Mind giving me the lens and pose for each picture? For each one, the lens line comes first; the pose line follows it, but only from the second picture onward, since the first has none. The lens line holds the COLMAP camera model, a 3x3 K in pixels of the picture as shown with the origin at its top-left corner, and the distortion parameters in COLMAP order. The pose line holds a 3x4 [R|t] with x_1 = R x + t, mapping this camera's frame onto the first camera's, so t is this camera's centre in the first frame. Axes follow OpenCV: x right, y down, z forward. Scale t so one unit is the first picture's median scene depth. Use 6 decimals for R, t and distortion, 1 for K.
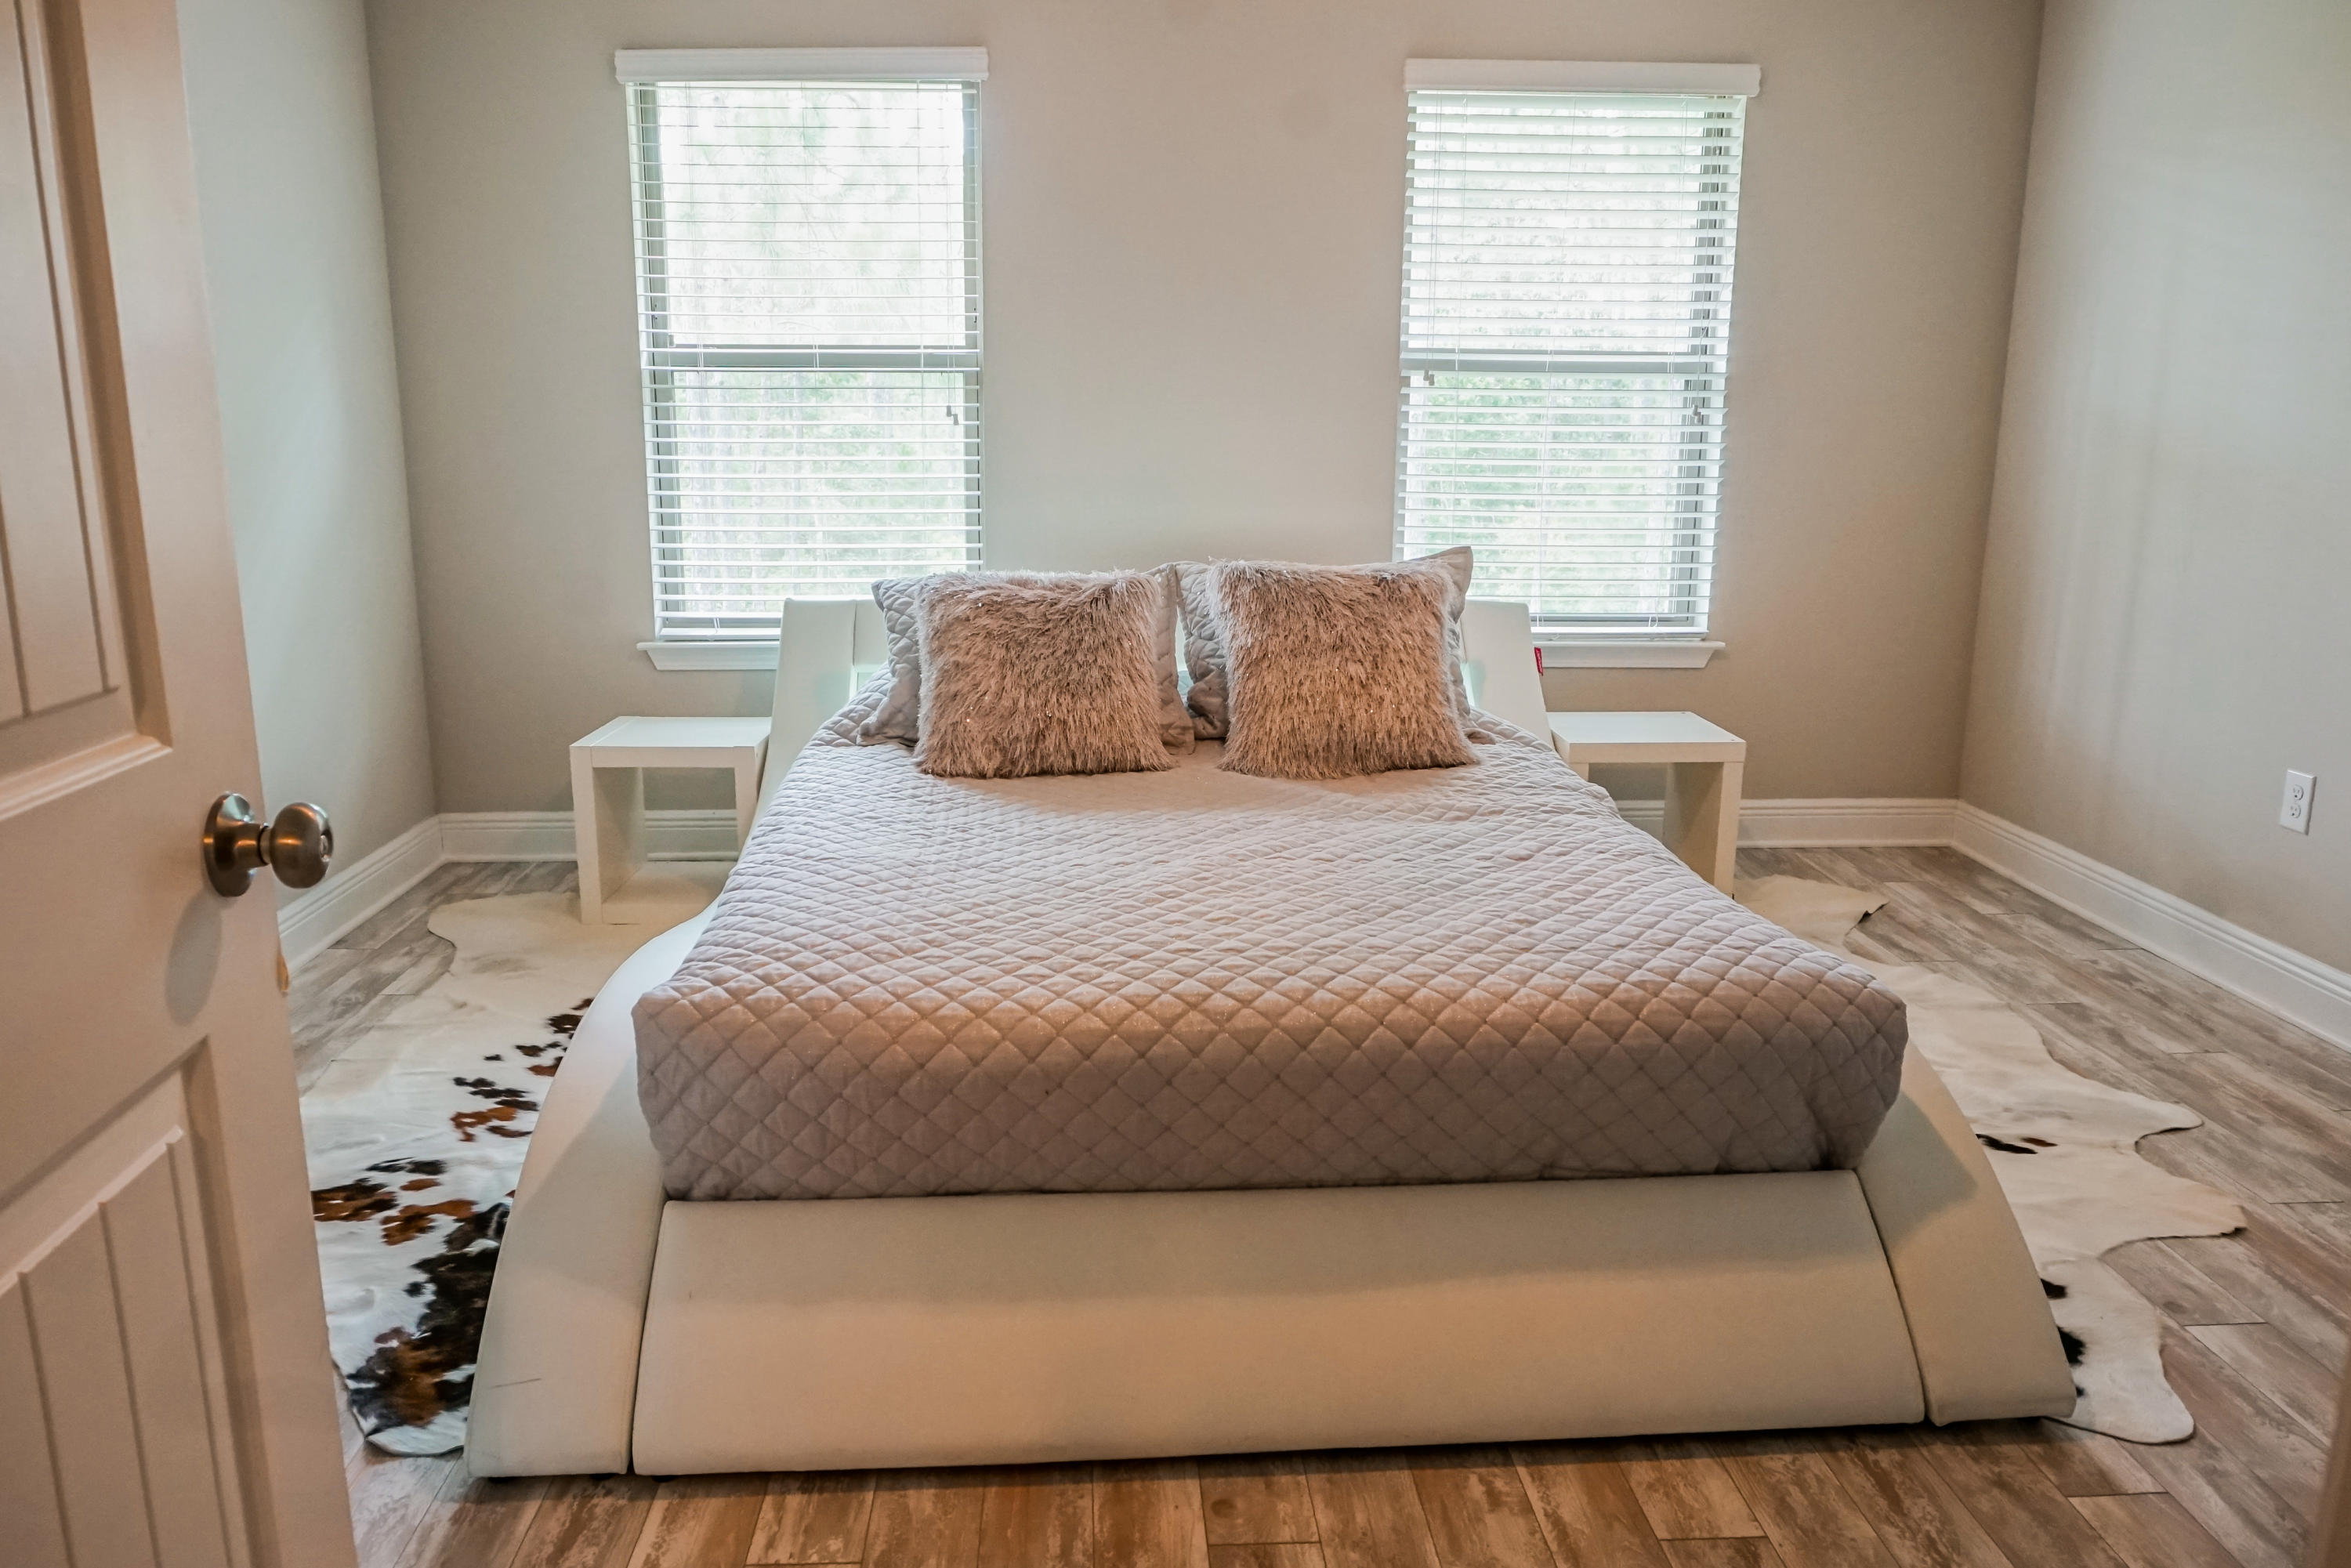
lens RADIAL K [[1606.1, 0, 1163.5], [0, 1606.1, 789.0], [0, 0, 1]] dist [-0.048864, 0.036469]
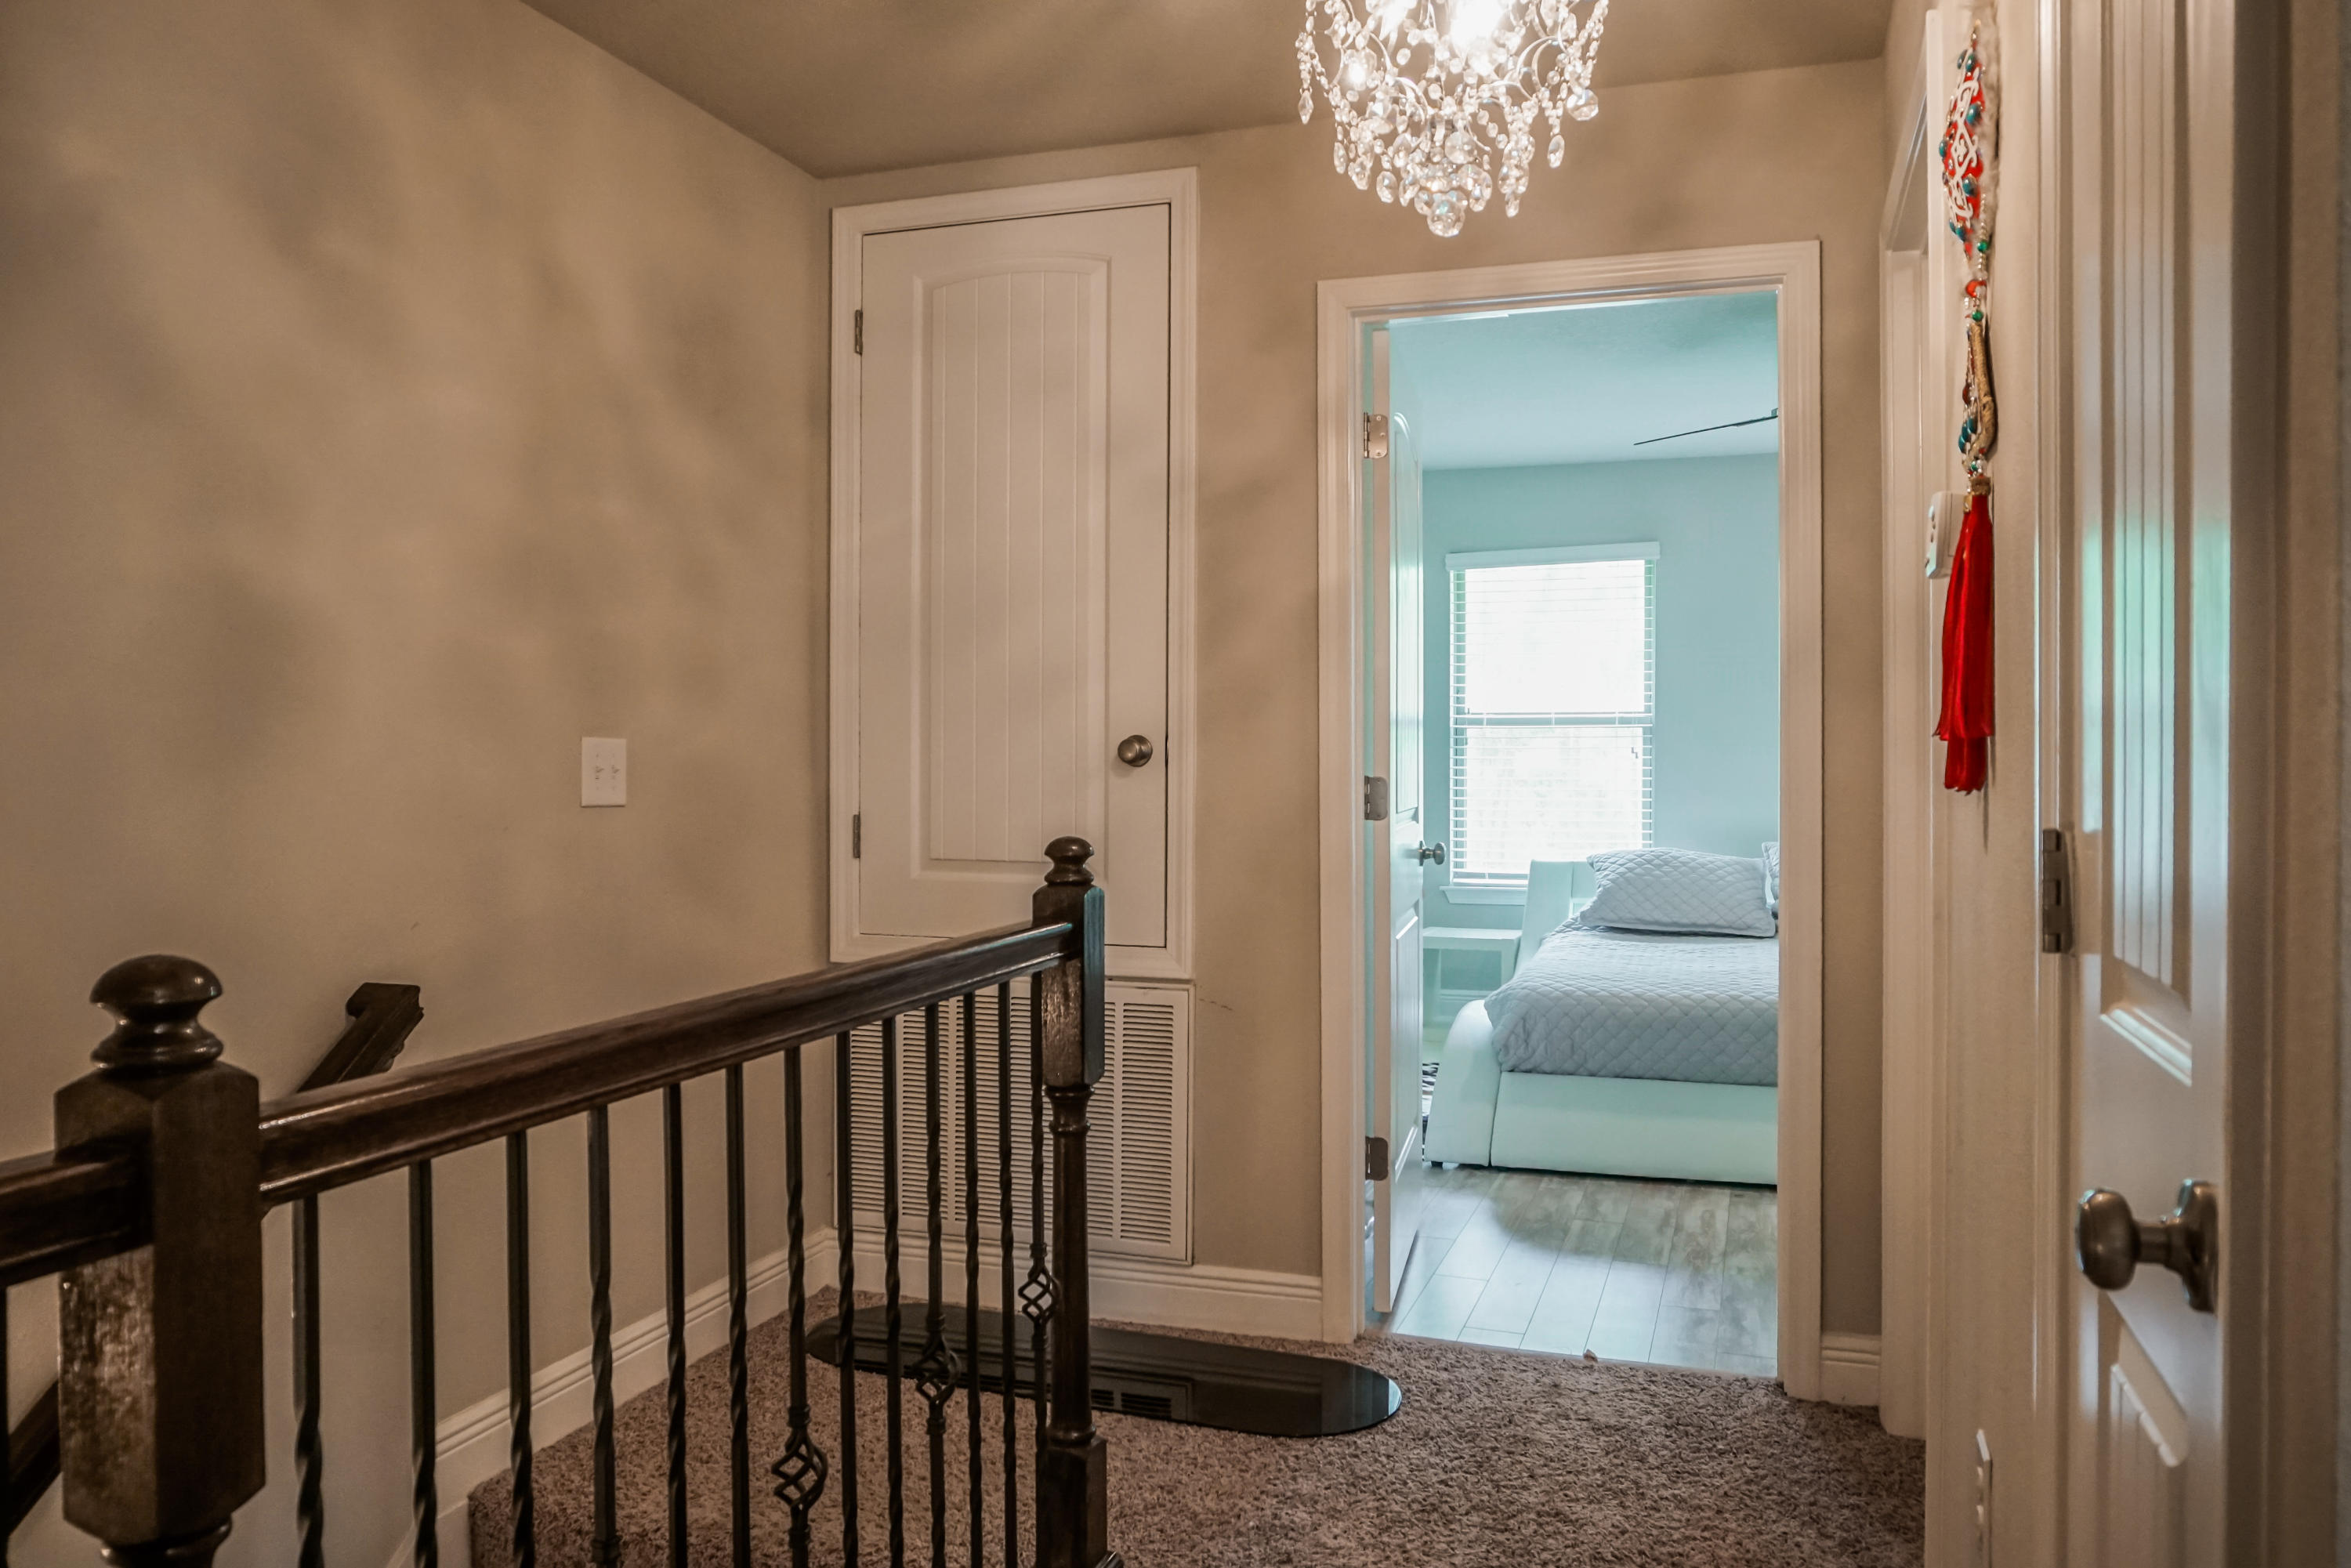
lens RADIAL K [[1788.2, 0, 1163.9], [0, 1788.2, 775.1], [0, 0, 1]] dist [0.004292, 0.000859]
pose [[0.925978, -0.006516, -0.377522, 0.118538], [-0.075448, 0.976493, -0.201912, 0.205877], [0.369964, 0.215450, 0.903719, -0.873590]]
